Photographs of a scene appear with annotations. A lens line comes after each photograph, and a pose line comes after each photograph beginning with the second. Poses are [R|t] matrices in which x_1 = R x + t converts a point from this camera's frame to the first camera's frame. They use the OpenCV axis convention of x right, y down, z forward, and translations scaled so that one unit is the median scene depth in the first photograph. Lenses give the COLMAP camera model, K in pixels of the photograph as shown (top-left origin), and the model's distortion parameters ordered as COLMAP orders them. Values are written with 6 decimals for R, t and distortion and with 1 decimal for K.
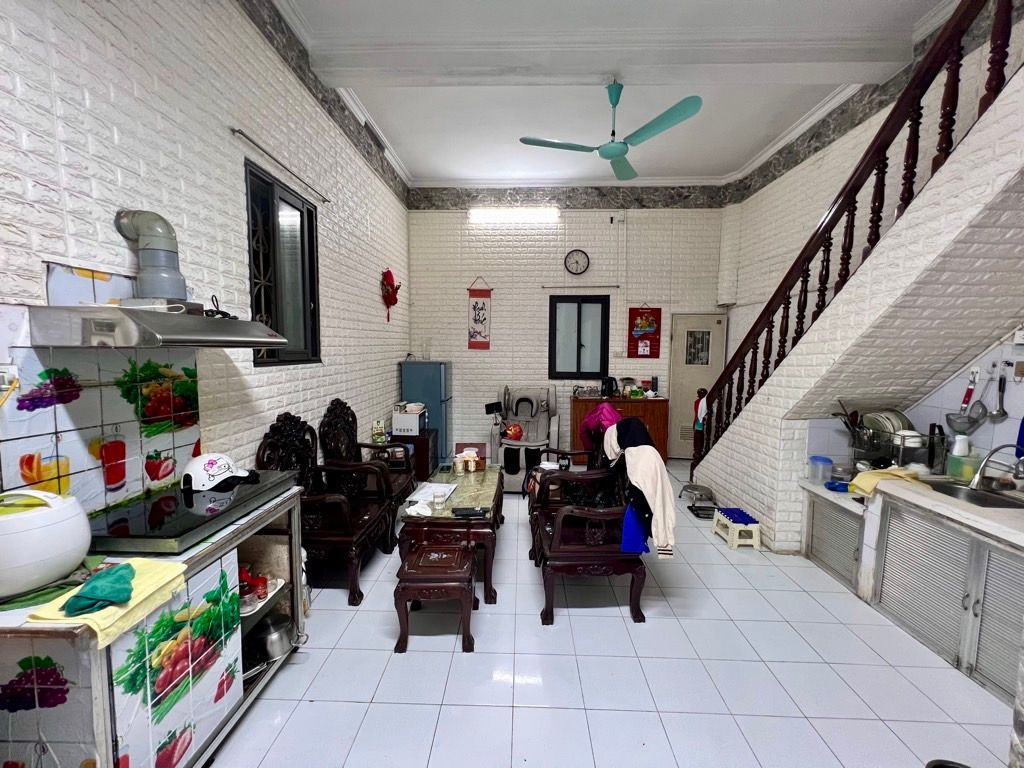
lens RADIAL K [[410.3, 0, 509.4], [0, 410.3, 380.7], [0, 0, 1]] dist [-0.001873, 0.000026]
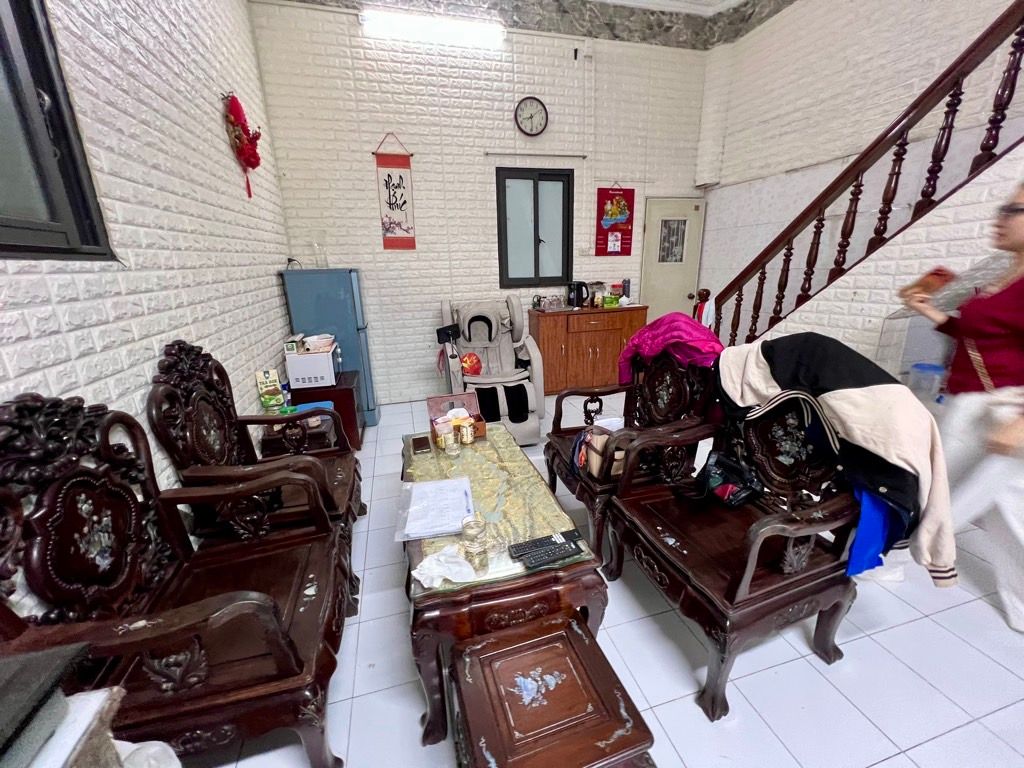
lens RADIAL K [[410.3, 0, 509.4], [0, 410.3, 380.7], [0, 0, 1]] dist [-0.001873, 0.000026]
pose [[0.955110, -0.110678, 0.274801, -0.116902], [0.053969, 0.977073, 0.205949, 0.007239], [-0.291295, -0.181873, 0.939186, 0.268825]]
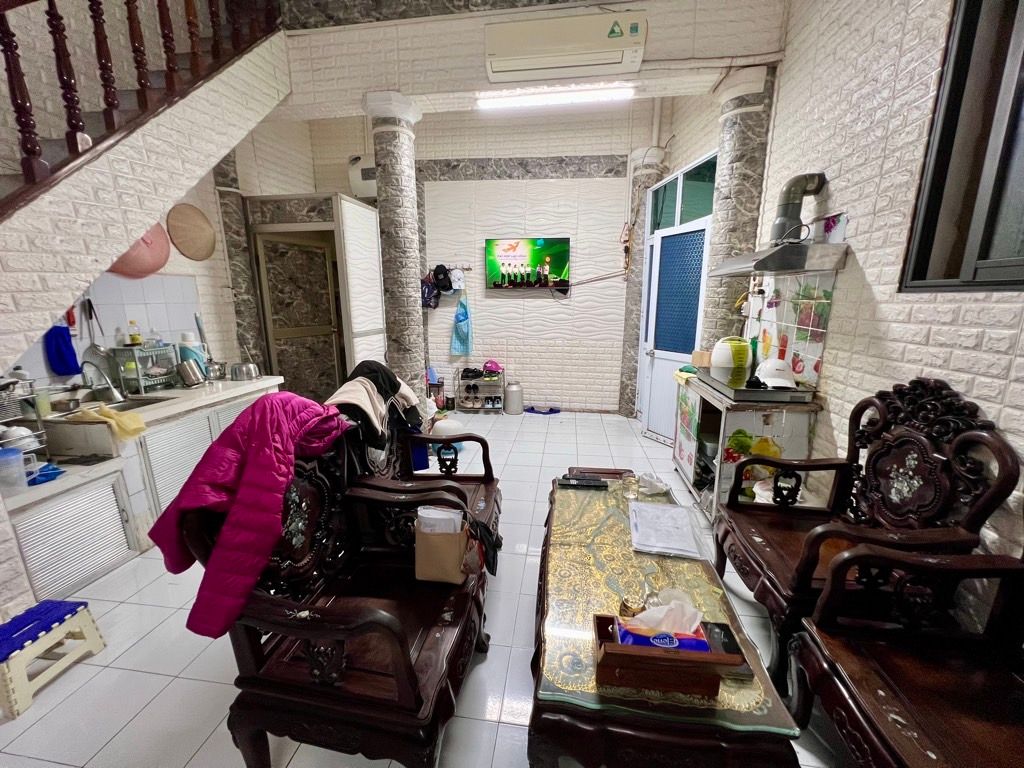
lens RADIAL K [[408.3, 0, 509.9], [0, 408.3, 381.5], [0, 0, 1]] dist [-0.003163, 0.000320]
pose [[-0.994192, -0.025599, 0.104535, -0.015457], [0.004126, 0.961519, 0.274708, -0.035949], [-0.107545, 0.273543, -0.955828, 0.785346]]
